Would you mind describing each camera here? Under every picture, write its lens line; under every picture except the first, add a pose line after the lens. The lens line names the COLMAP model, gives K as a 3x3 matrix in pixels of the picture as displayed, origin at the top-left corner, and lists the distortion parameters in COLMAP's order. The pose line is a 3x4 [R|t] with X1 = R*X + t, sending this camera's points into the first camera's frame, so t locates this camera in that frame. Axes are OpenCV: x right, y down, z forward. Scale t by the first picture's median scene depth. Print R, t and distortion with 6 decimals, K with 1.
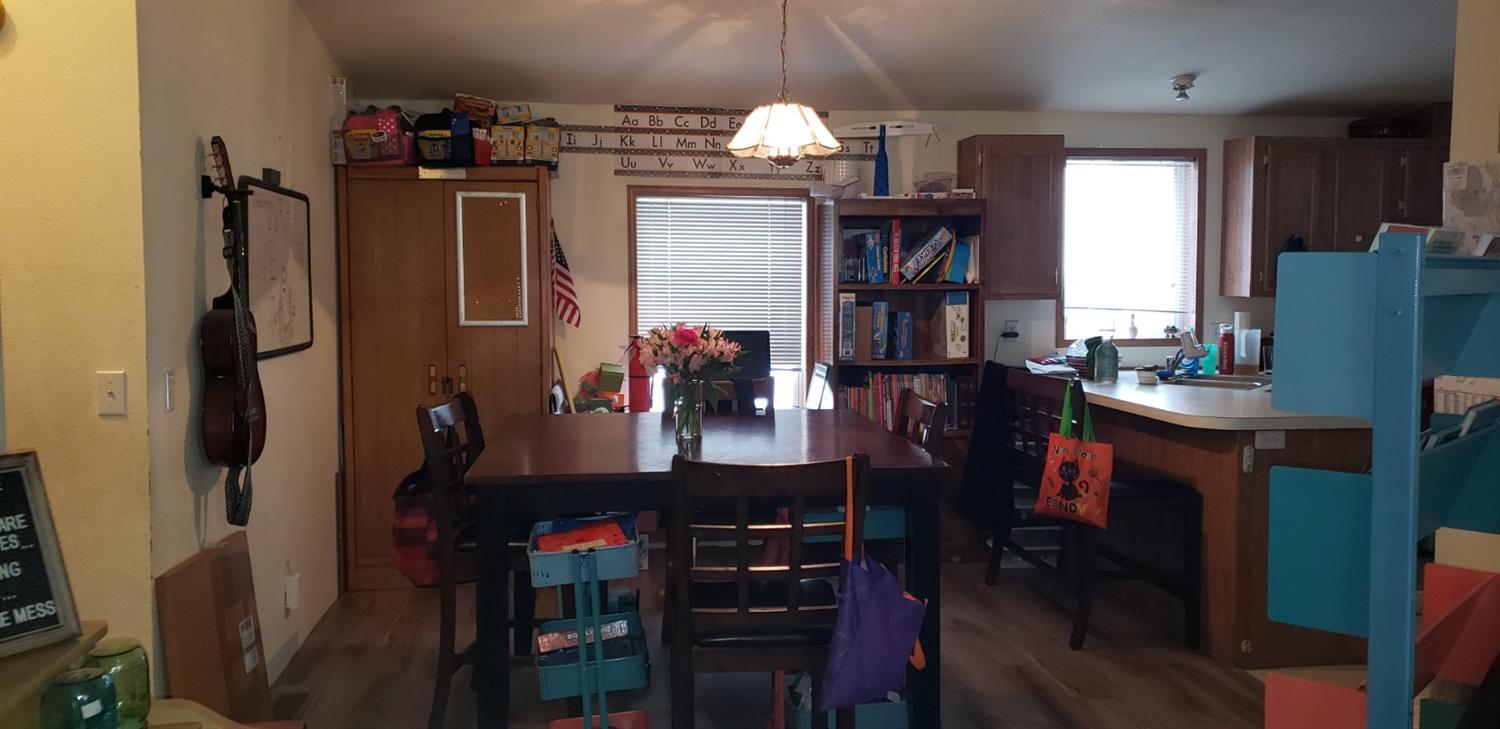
lens RADIAL K [[1184.3, 0, 750.0], [0, 1184.3, 364.5], [0, 0, 1]] dist [0.010828, 0.001795]
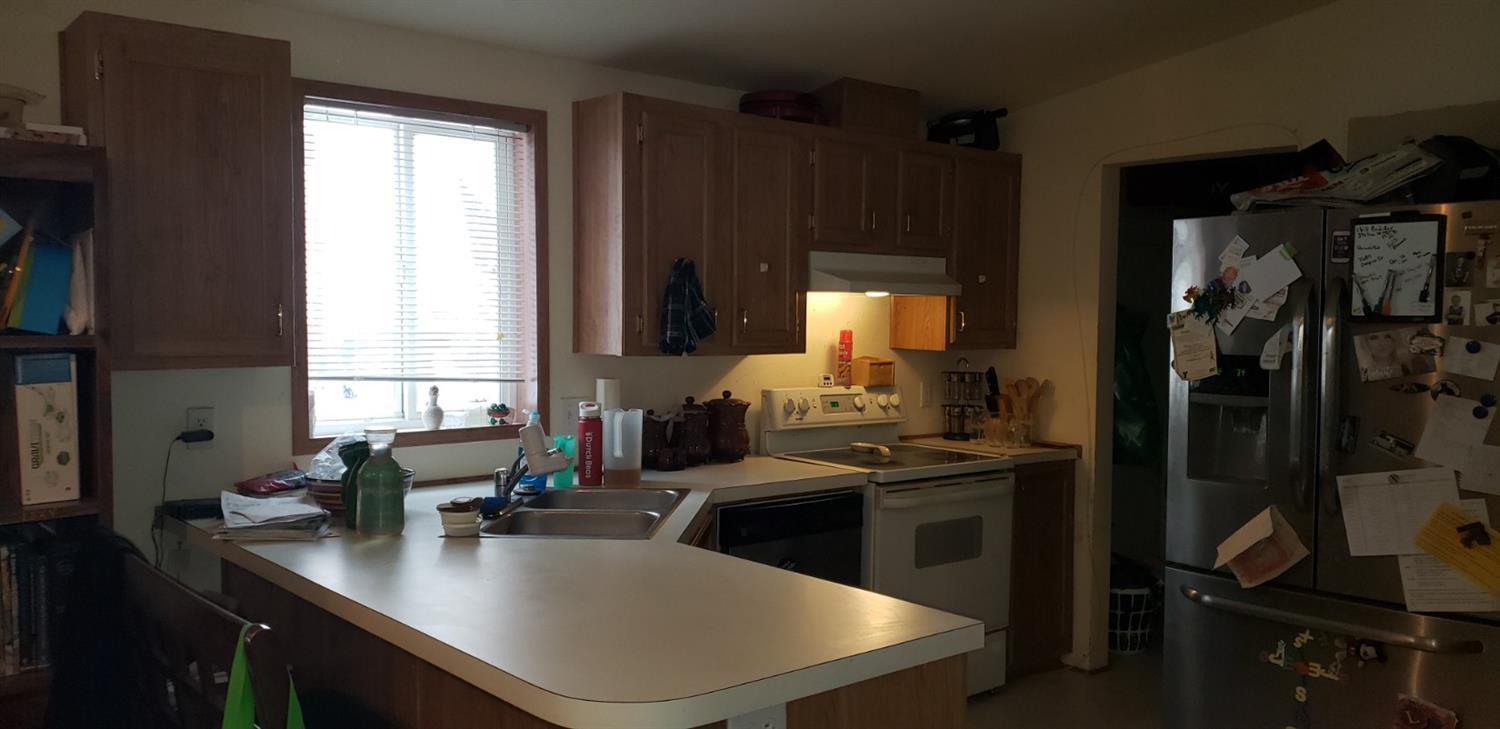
lens RADIAL K [[1184.3, 0, 750.0], [0, 1184.3, 364.5], [0, 0, 1]] dist [0.010828, 0.001795]
pose [[0.837526, -0.014142, 0.546215, 0.142987], [0.031659, 0.999242, -0.022673, -0.036595], [-0.545480, 0.036282, 0.837338, 0.453462]]
